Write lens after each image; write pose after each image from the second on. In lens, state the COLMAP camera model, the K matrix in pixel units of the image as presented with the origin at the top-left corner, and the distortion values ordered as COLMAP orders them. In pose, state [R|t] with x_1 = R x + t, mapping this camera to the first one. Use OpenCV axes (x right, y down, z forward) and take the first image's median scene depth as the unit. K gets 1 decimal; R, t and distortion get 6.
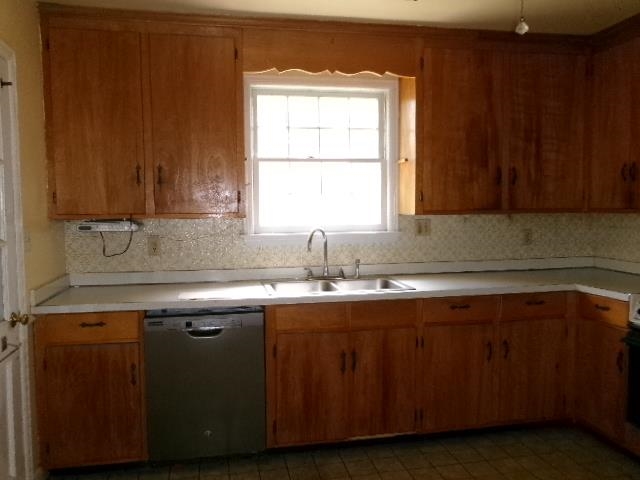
lens RADIAL K [[529.4, 0, 320.0], [0, 529.4, 240.0], [0, 0, 1]] dist [-0.001322, 0.003574]
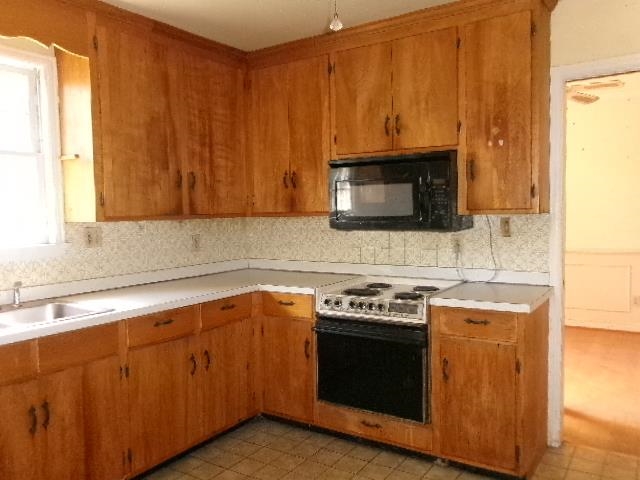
lens RADIAL K [[529.4, 0, 320.0], [0, 529.4, 240.0], [0, 0, 1]] dist [-0.001322, 0.003574]
pose [[0.706093, -0.043167, 0.706802, -0.163843], [0.055107, 0.998463, 0.005928, -0.004625], [-0.705971, 0.034764, 0.707387, 0.155810]]
